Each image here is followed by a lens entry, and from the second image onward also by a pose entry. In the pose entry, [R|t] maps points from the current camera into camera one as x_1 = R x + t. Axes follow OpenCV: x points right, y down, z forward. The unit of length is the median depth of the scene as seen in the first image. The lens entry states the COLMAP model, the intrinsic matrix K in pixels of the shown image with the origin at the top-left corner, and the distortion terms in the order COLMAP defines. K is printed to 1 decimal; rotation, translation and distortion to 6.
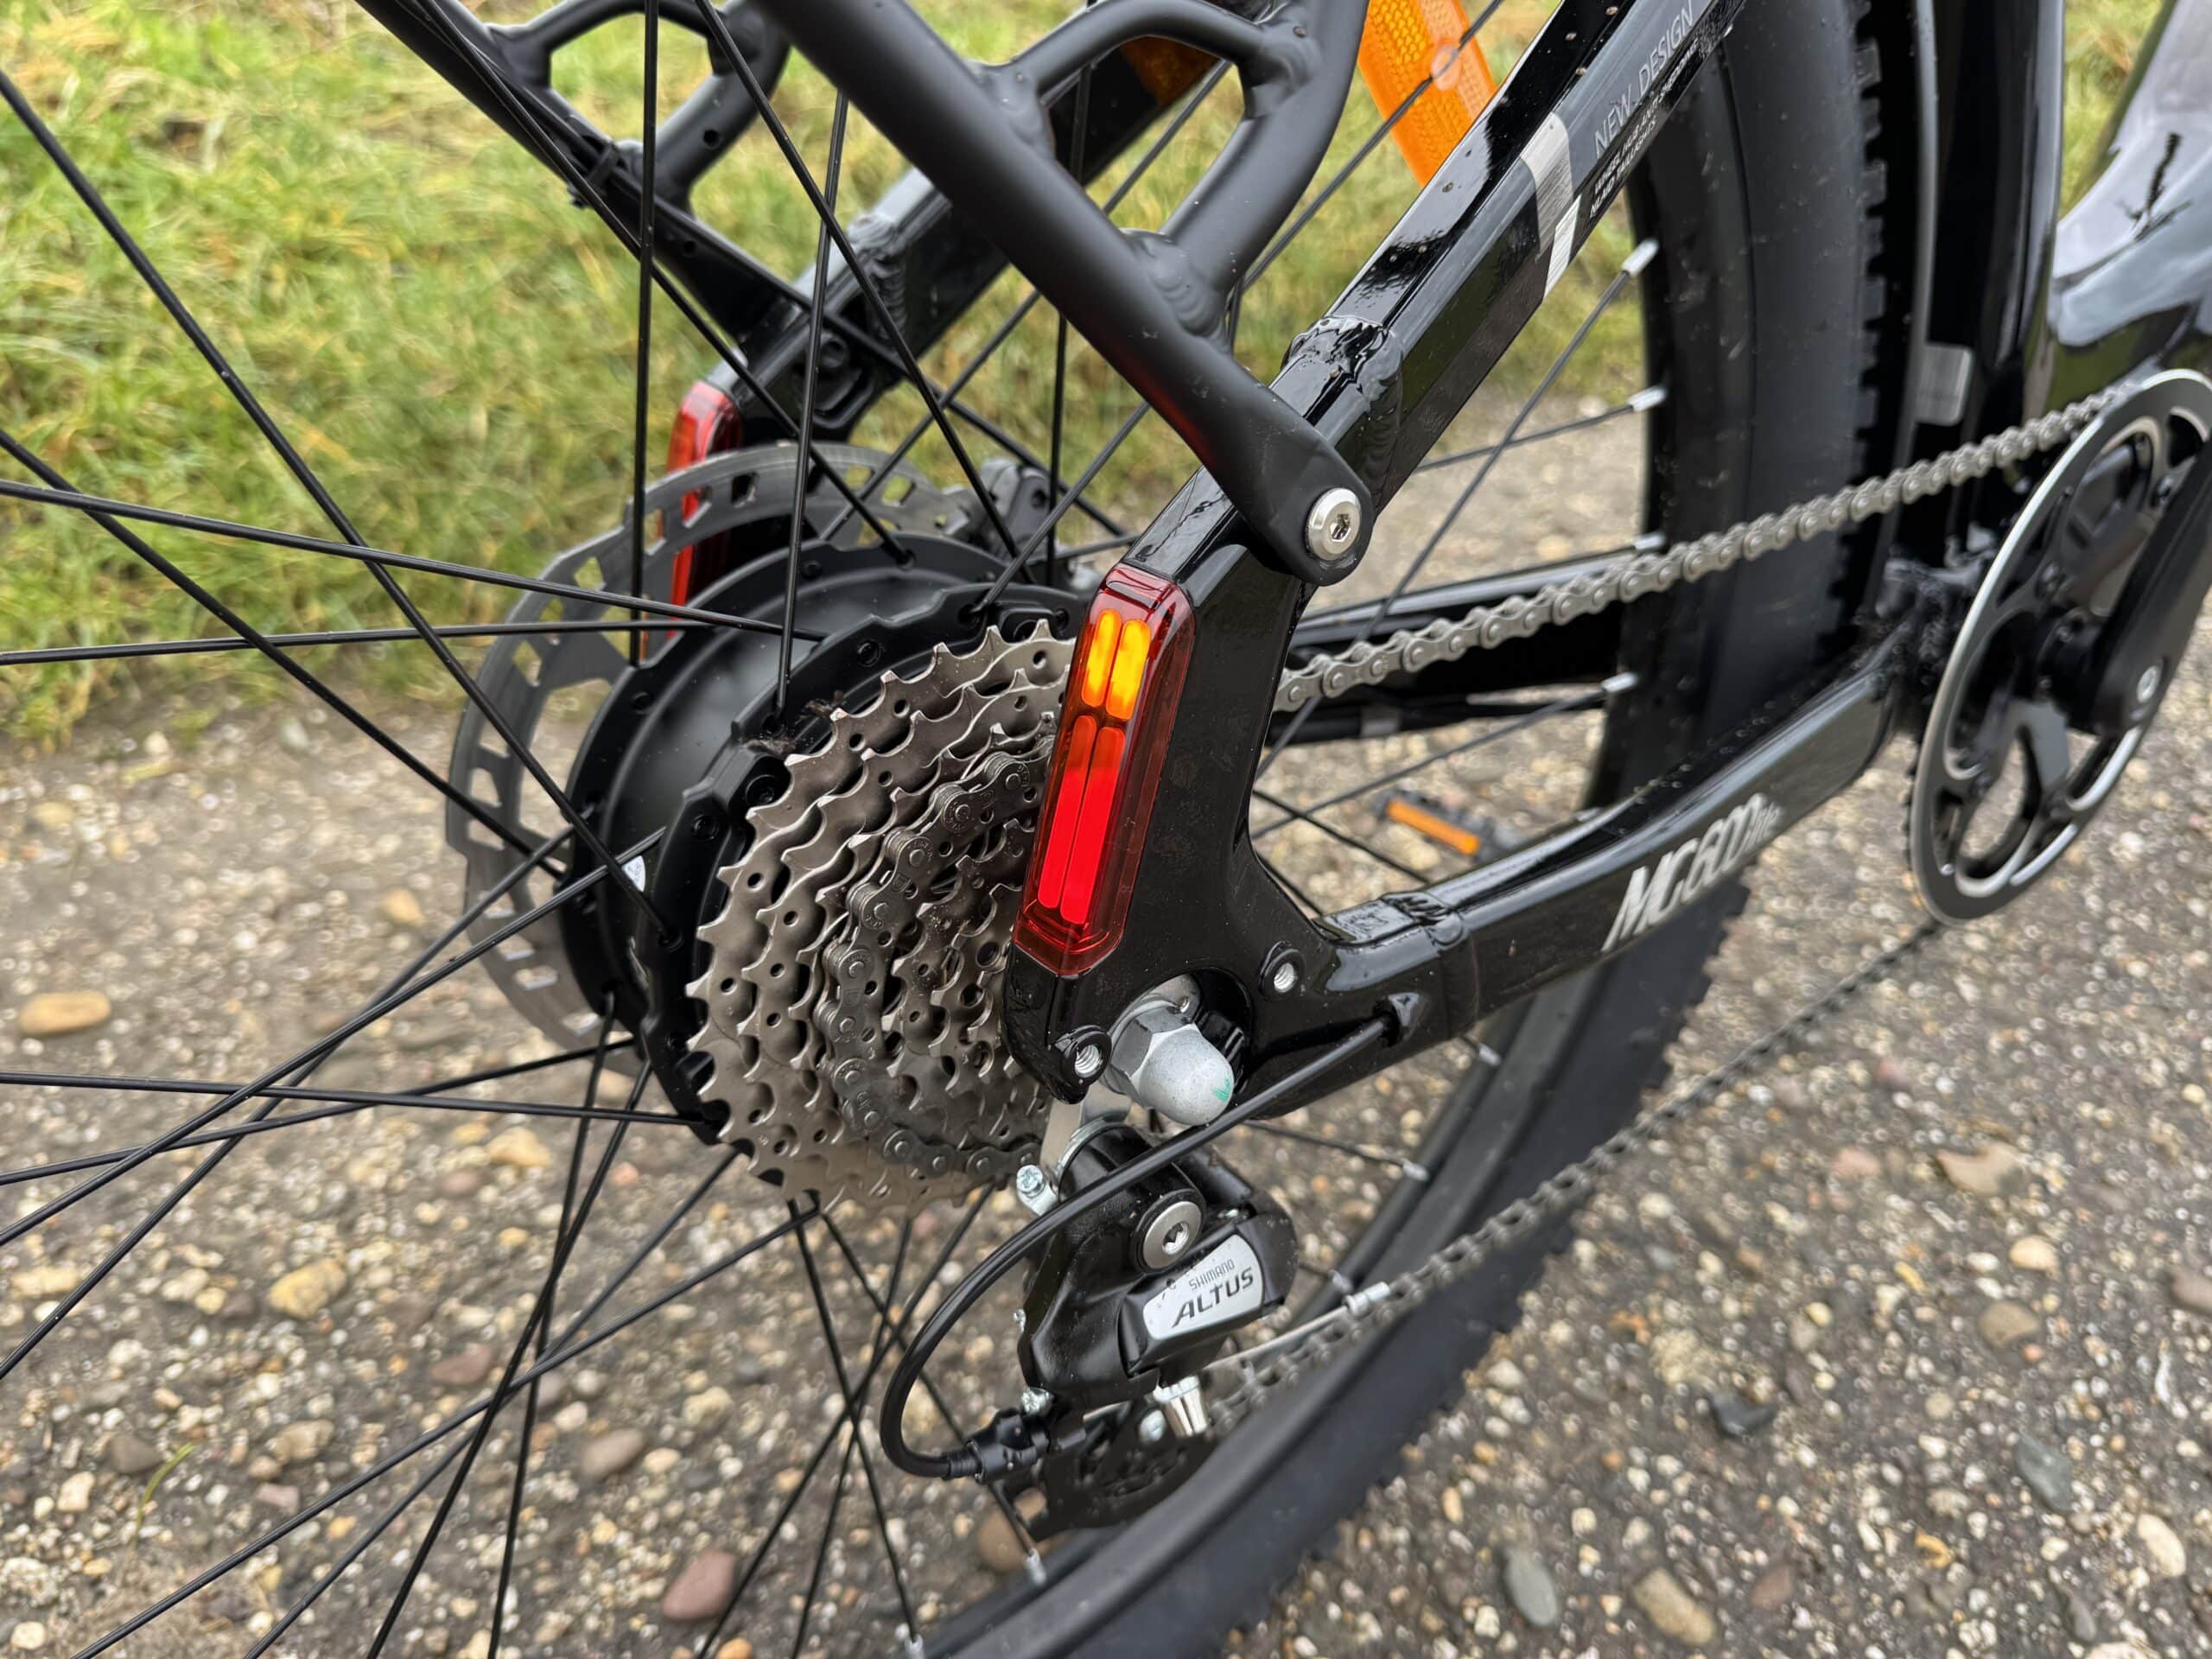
lens RADIAL K [[1563.2, 0, 1074.1], [0, 1563.2, 829.7], [0, 0, 1]] dist [-0.009842, 0.002477]
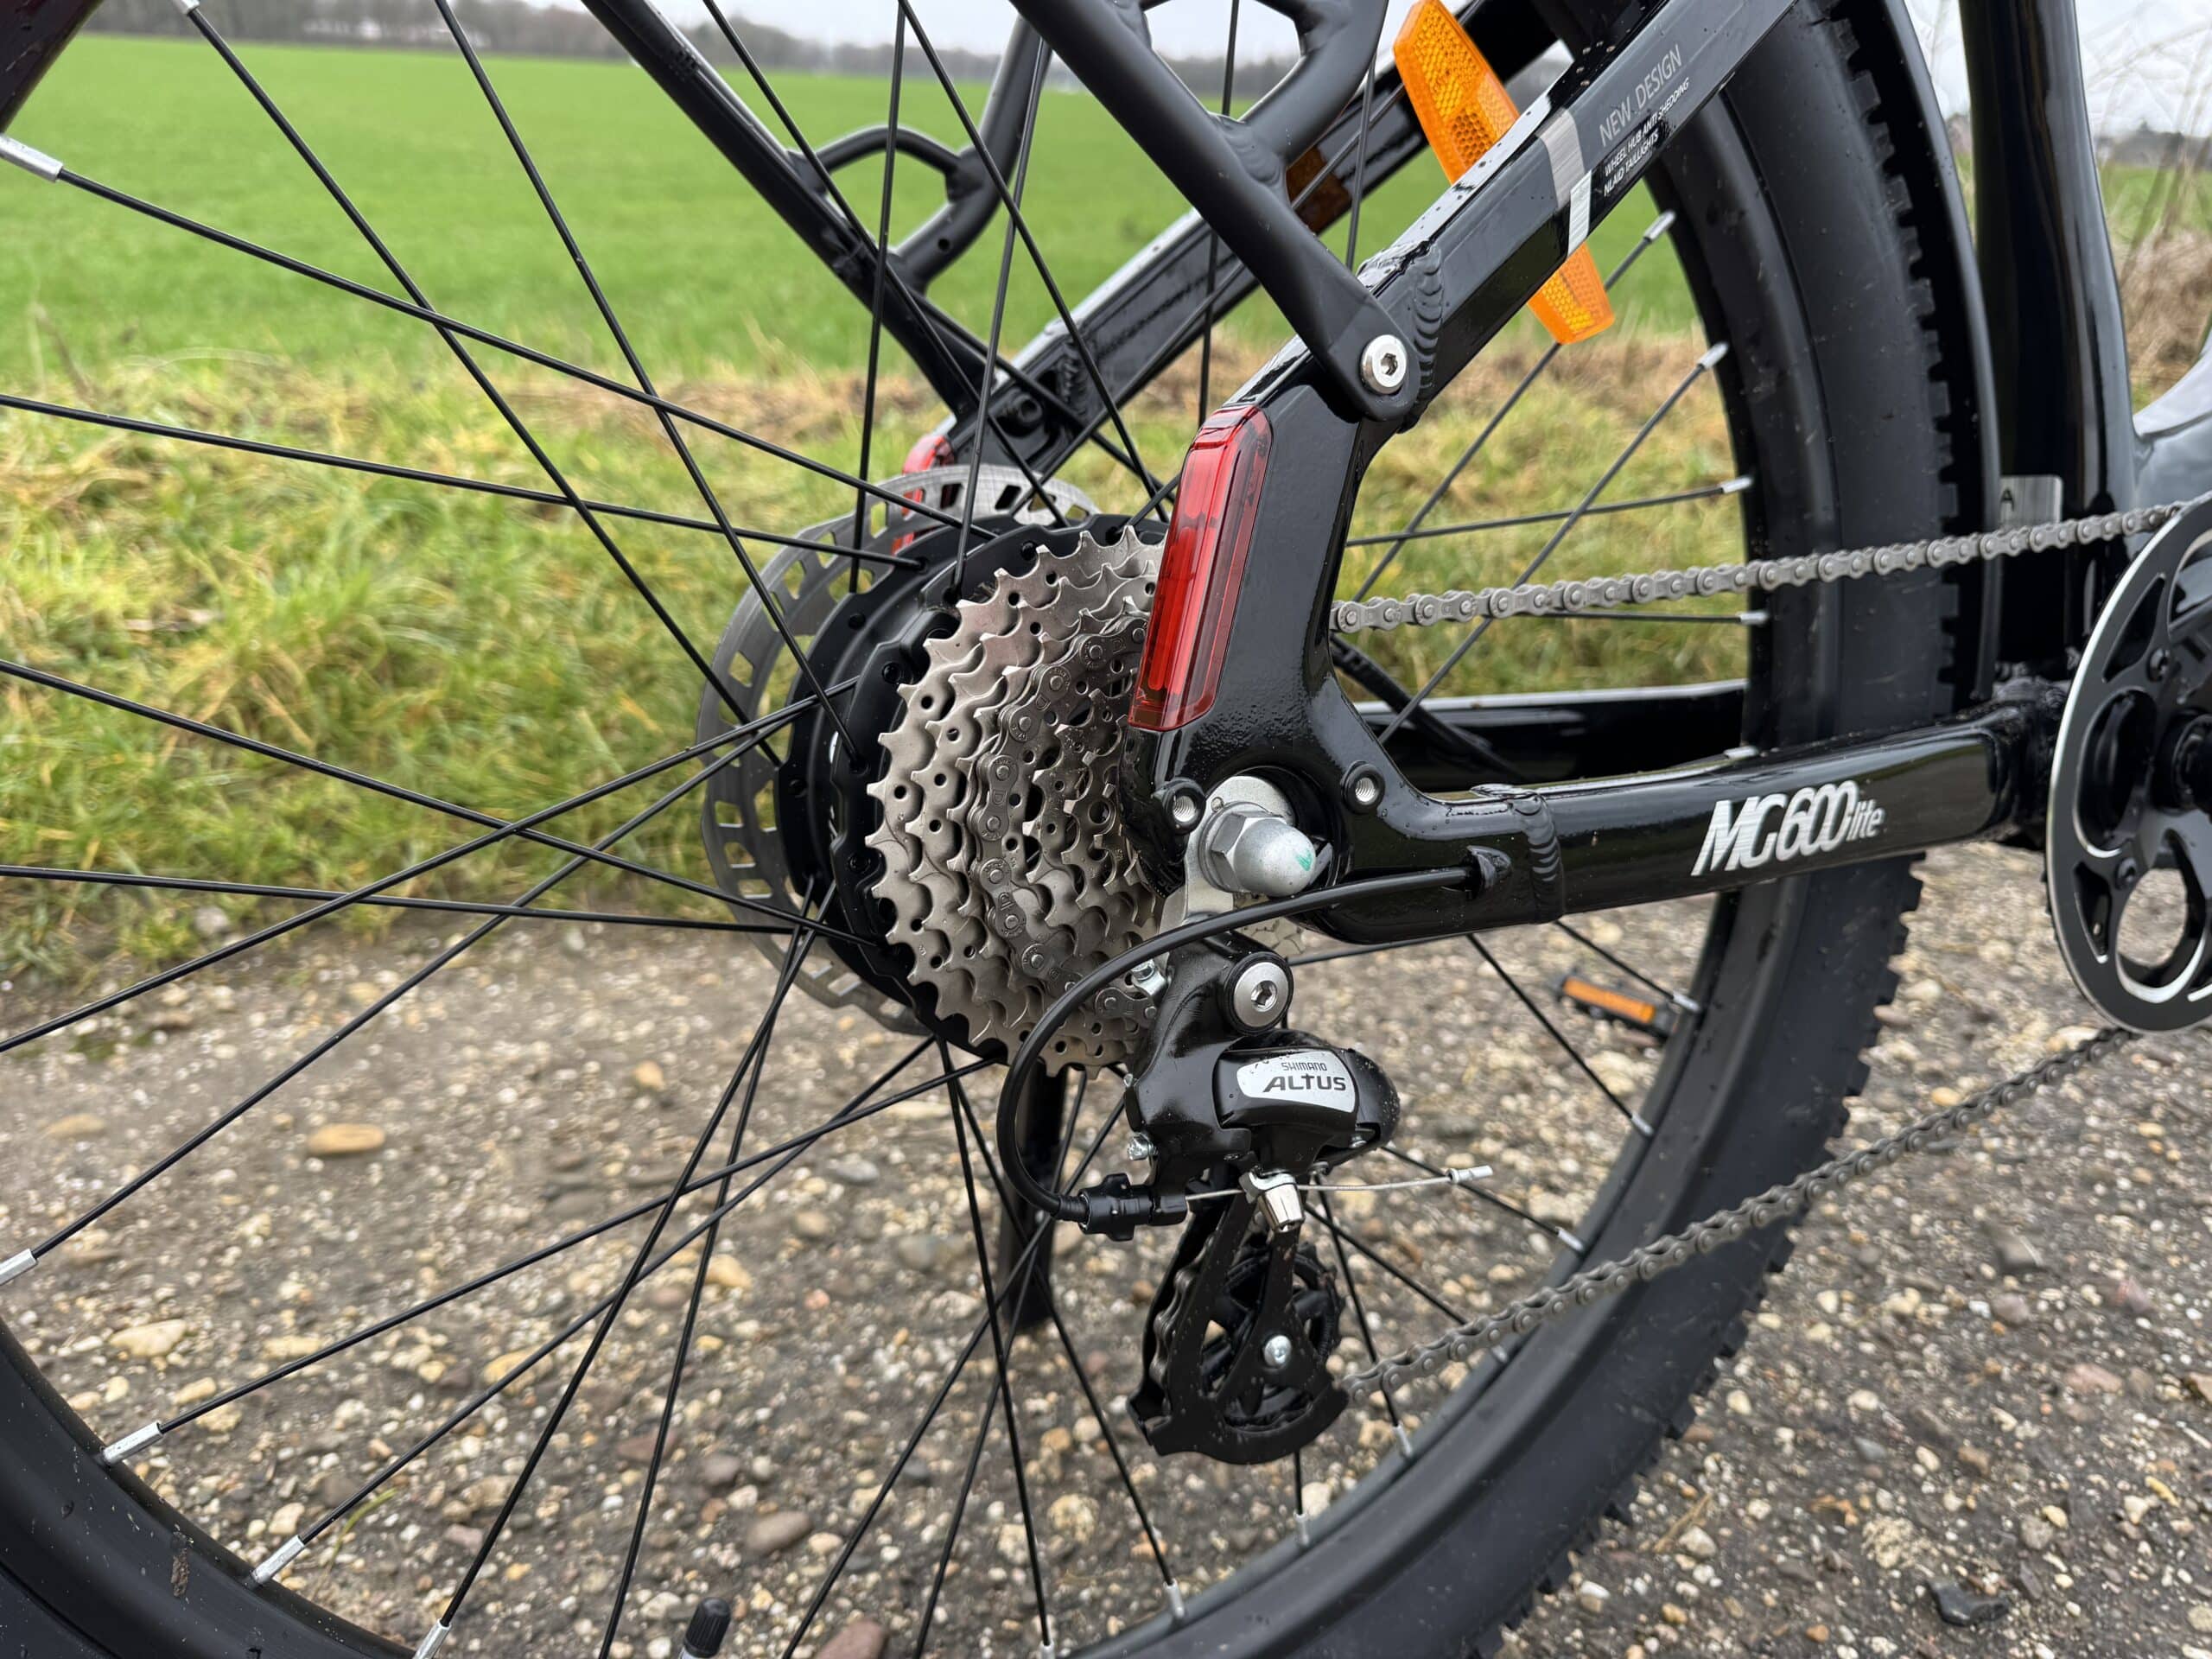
lens RADIAL K [[1542.7, 0, 1107.3], [0, 1542.7, 828.9], [0, 0, 1]] dist [-0.009021, 0.007487]
pose [[0.990787, 0.010673, -0.135009, 0.046551], [-0.045519, 0.965137, -0.257755, 0.200345], [0.127551, 0.261526, 0.956731, -0.052580]]
